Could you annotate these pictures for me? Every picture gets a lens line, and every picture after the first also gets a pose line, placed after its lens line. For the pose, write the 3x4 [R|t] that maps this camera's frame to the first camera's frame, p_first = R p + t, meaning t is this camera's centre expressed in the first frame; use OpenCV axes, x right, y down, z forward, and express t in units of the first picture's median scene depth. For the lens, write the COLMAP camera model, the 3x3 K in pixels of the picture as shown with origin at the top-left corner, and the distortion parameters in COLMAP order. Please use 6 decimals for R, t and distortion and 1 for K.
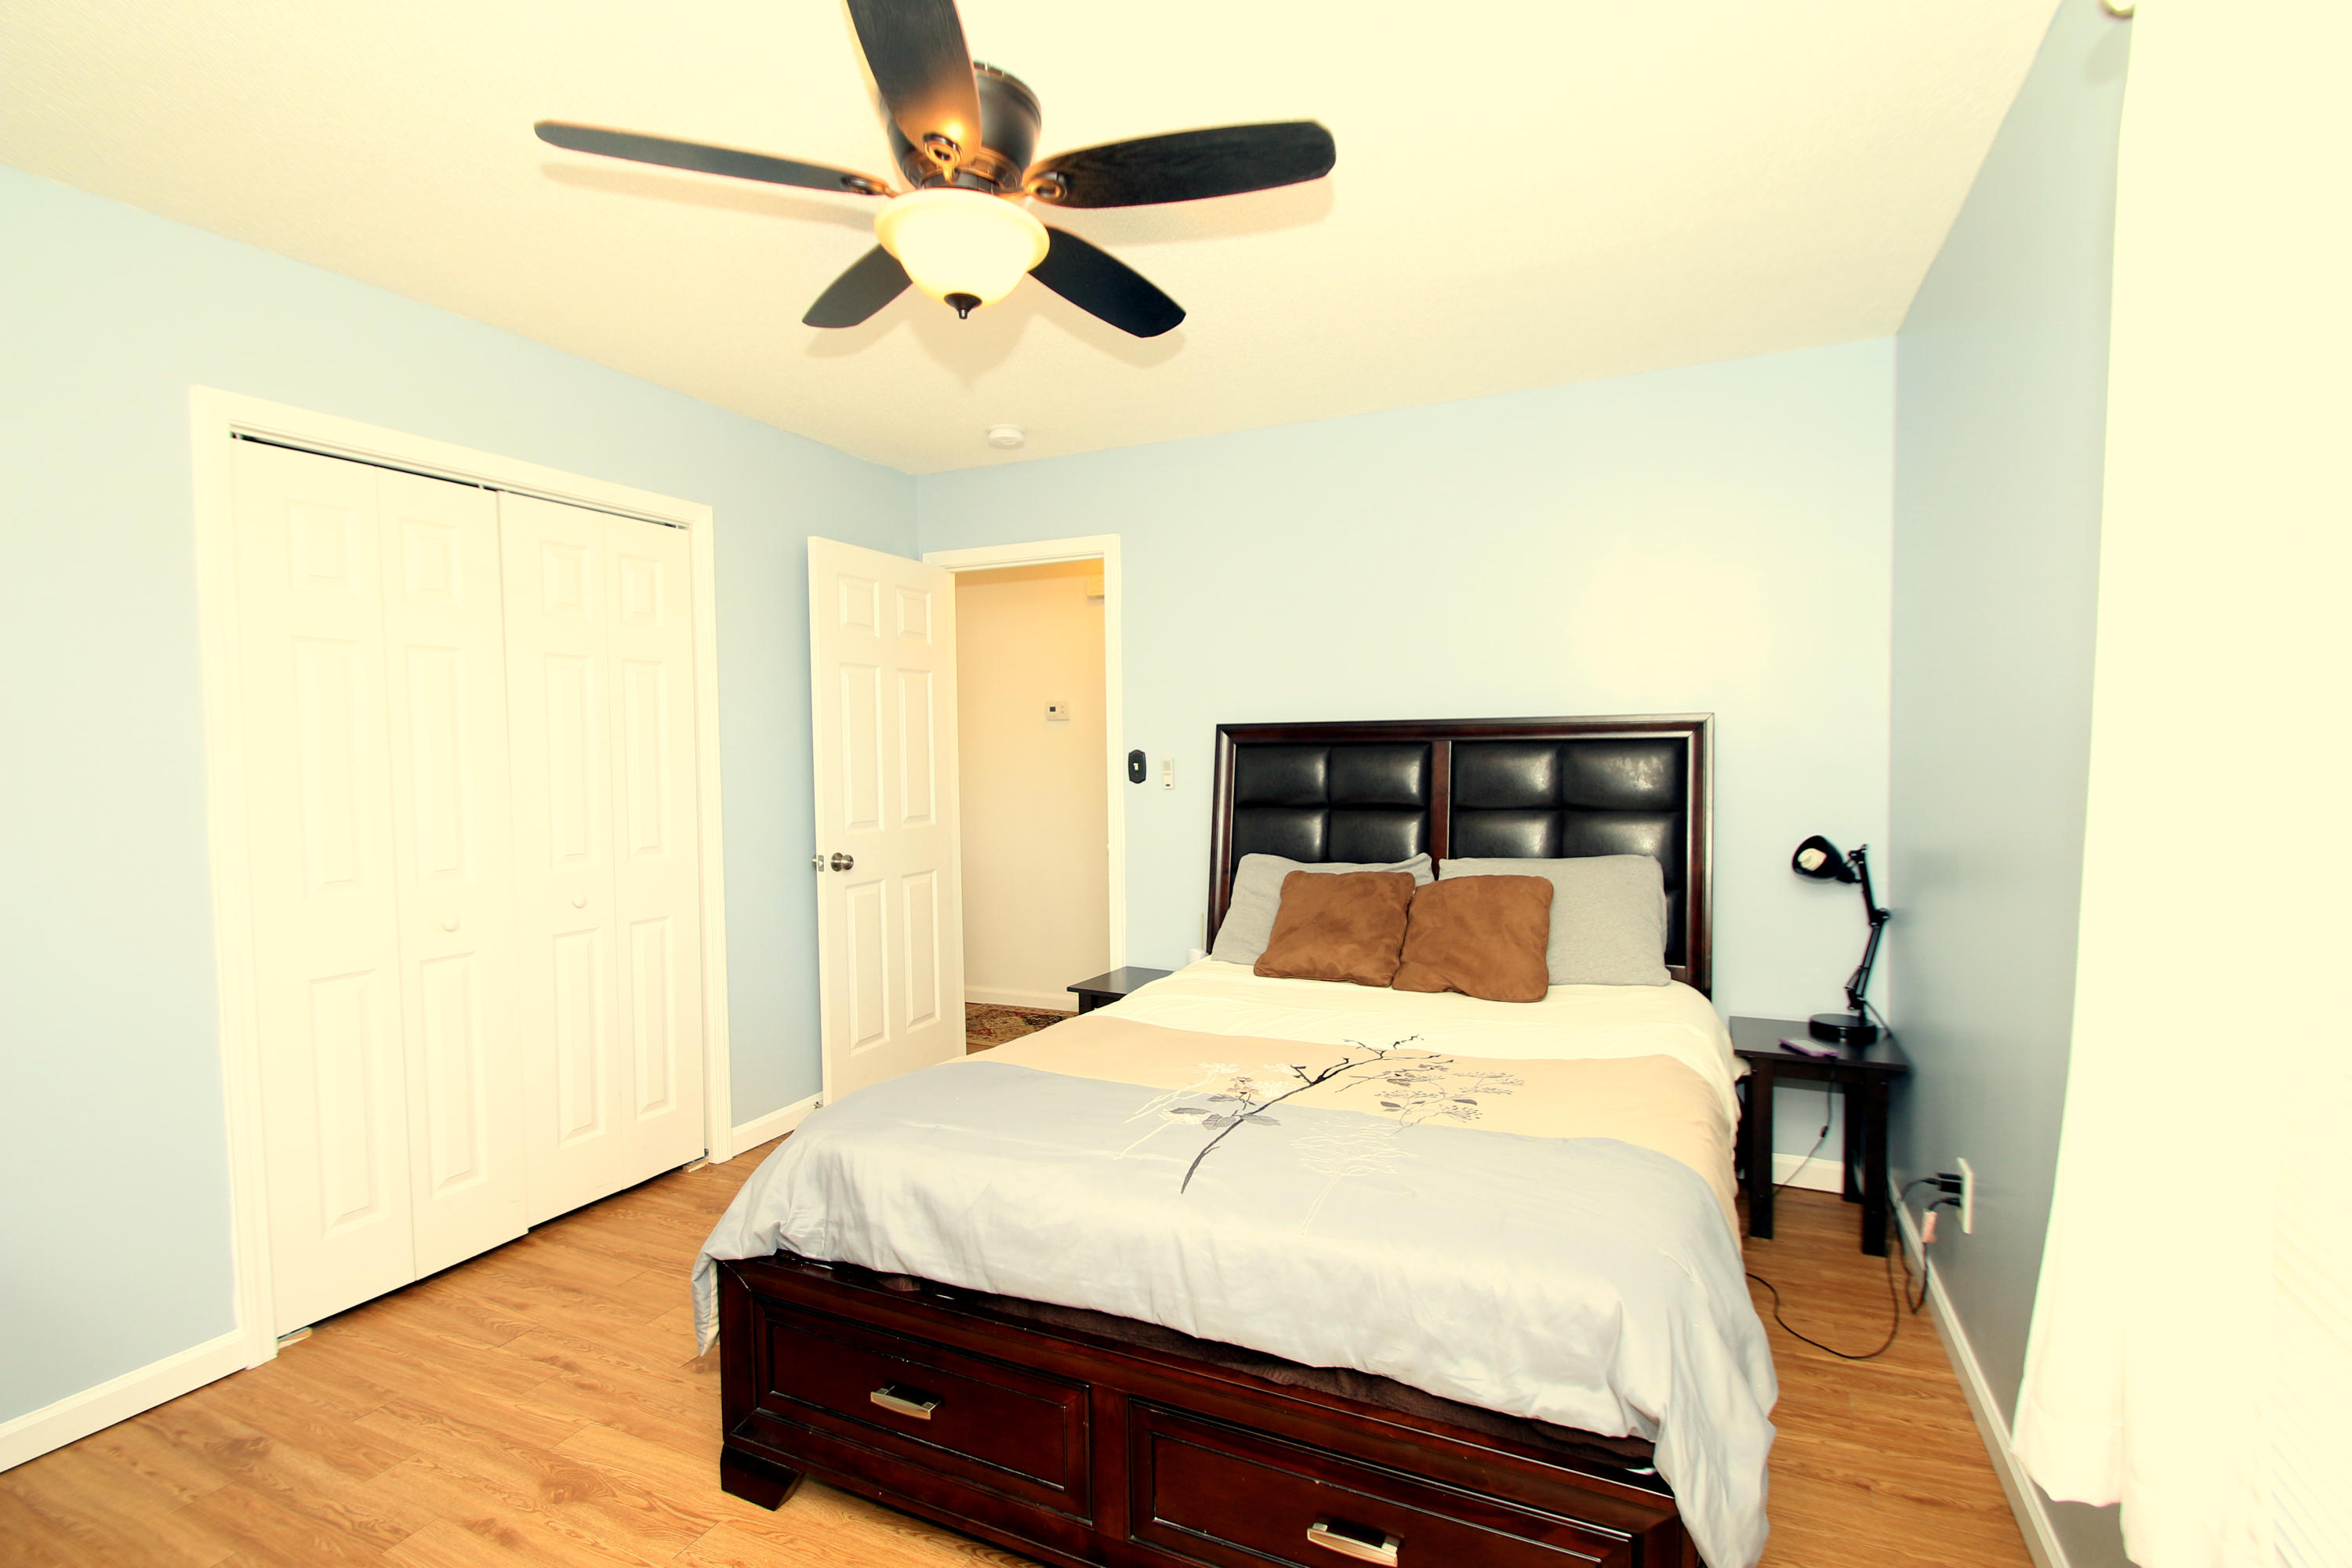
lens RADIAL K [[1085.9, 0, 1180.2], [0, 1085.9, 791.9], [0, 0, 1]] dist [-0.001721, -0.000103]
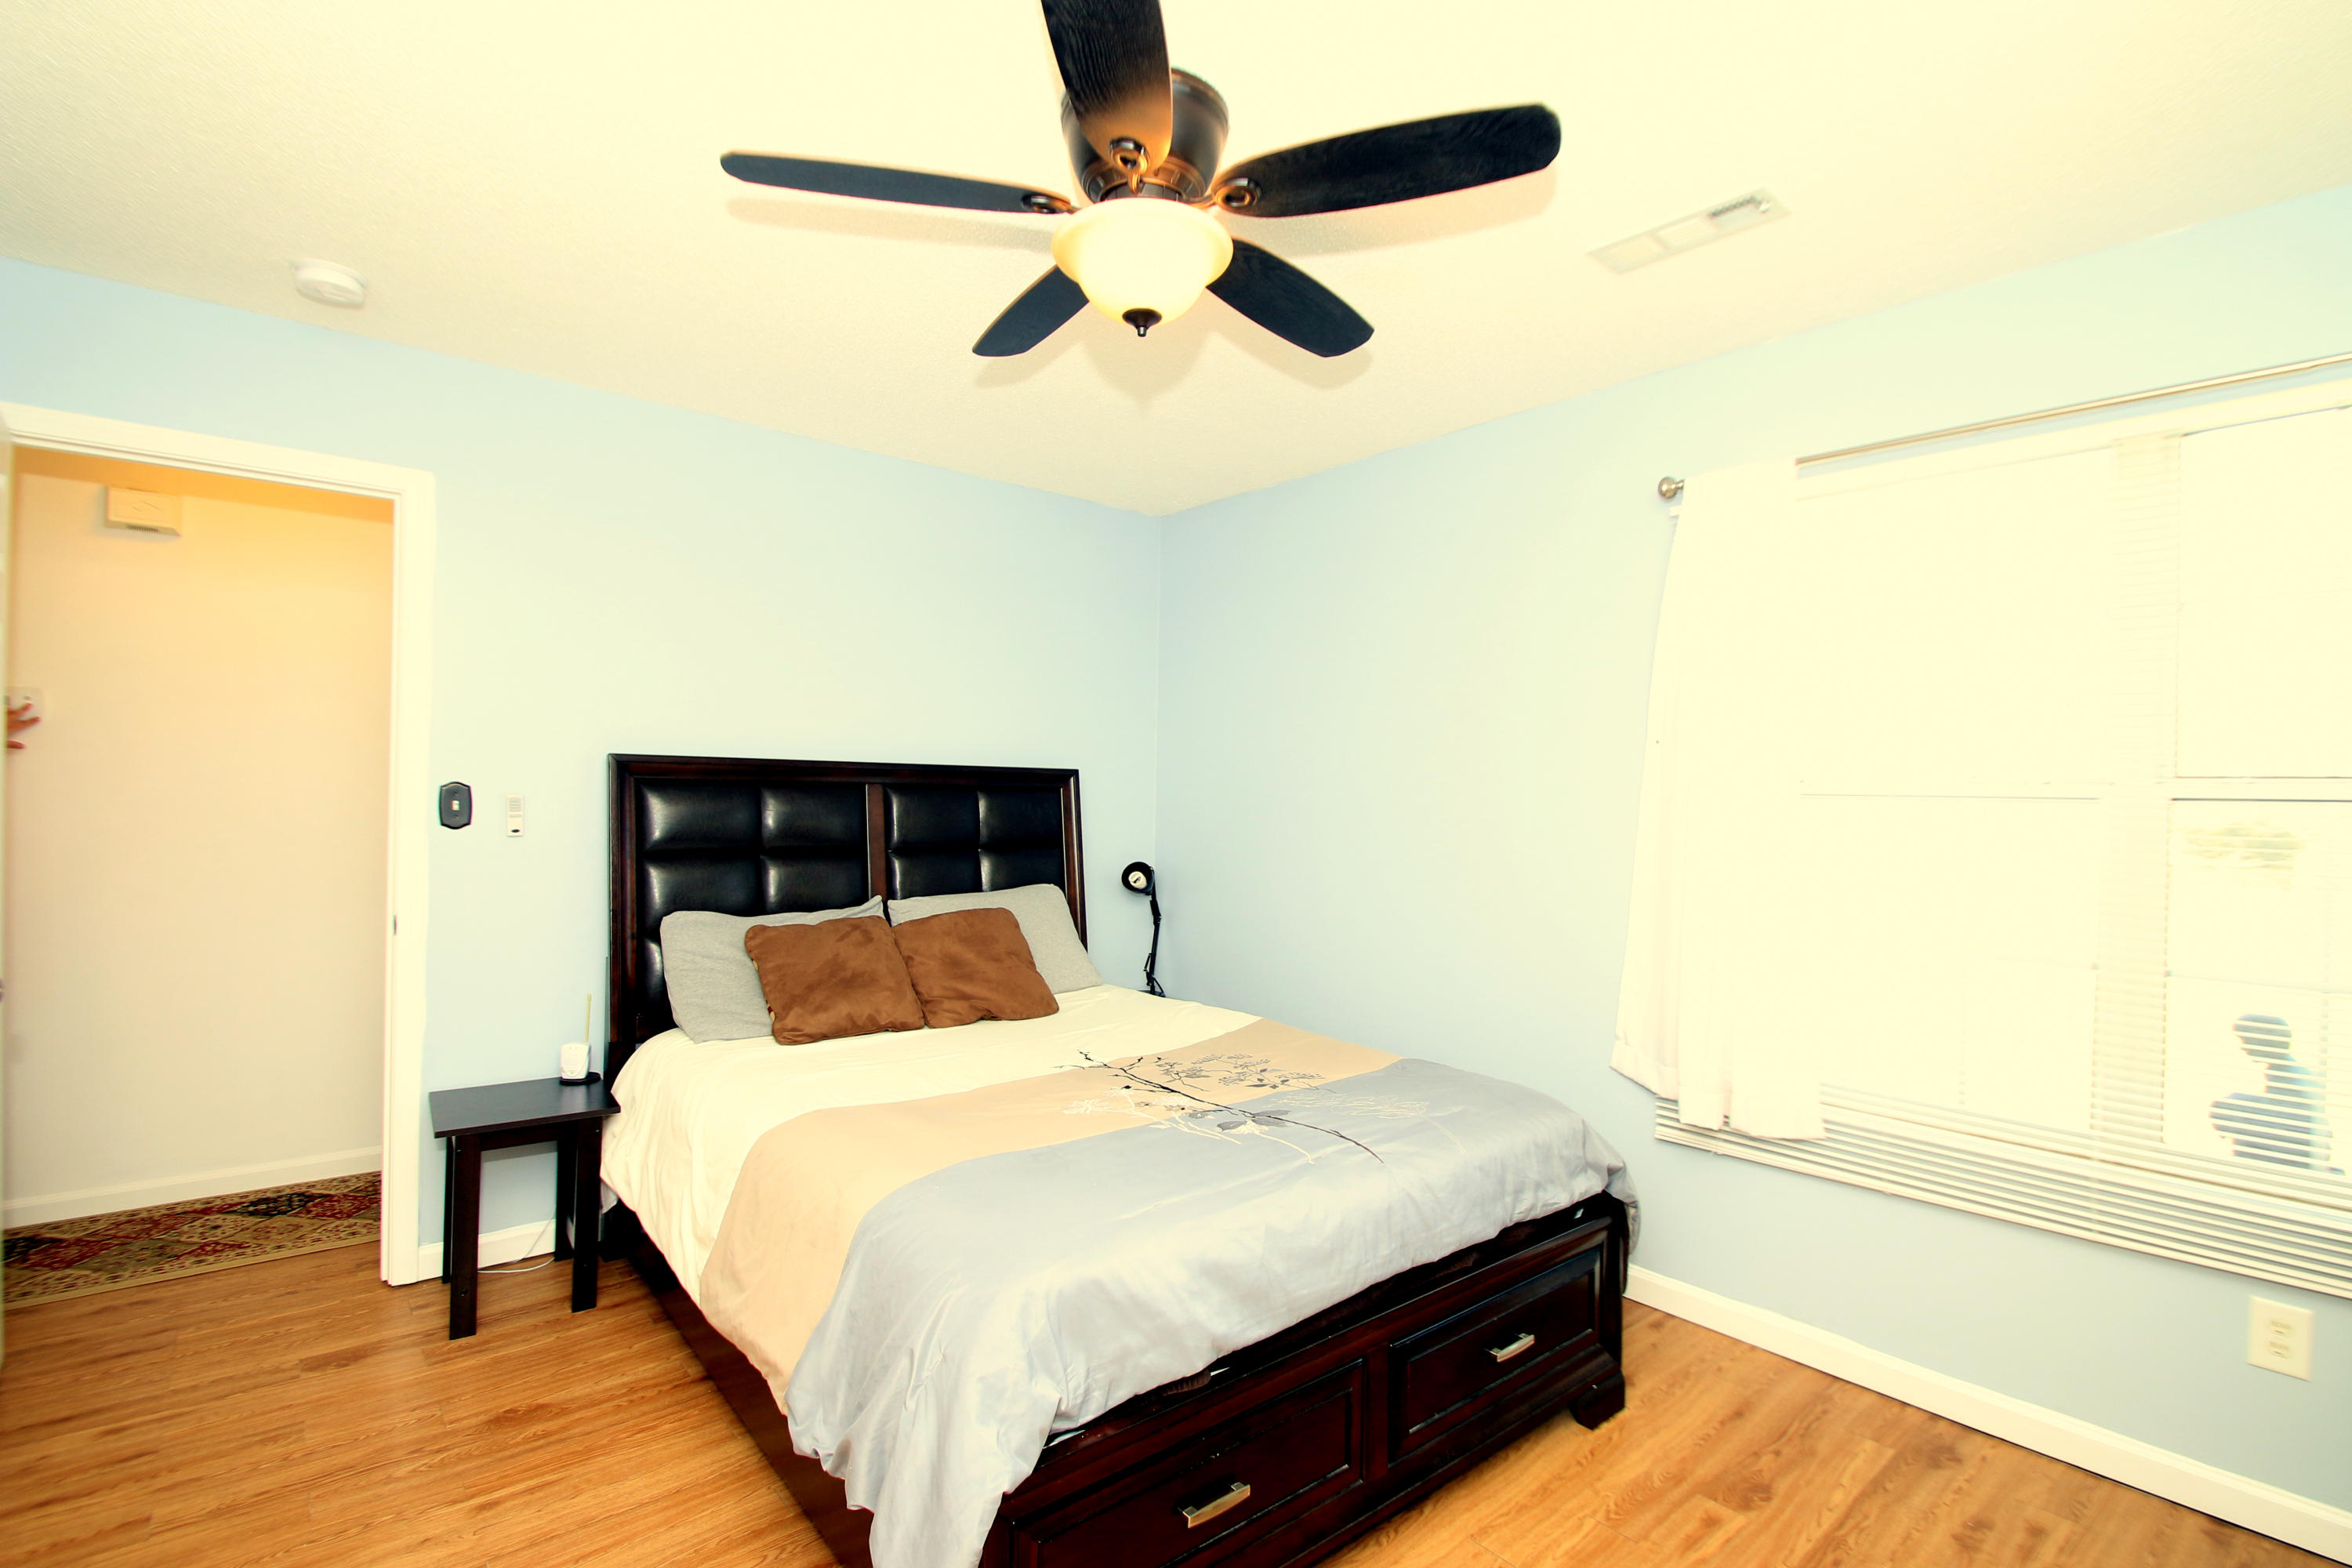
lens RADIAL K [[1133.5, 0, 1176.0], [0, 1133.5, 784.0], [0, 0, 1]] dist [-0.035305, -0.000248]
pose [[0.435810, 0.024609, 0.899702, -0.623364], [0.025877, 0.998870, -0.039856, 0.004521], [-0.899667, 0.040651, 0.434681, 0.344688]]
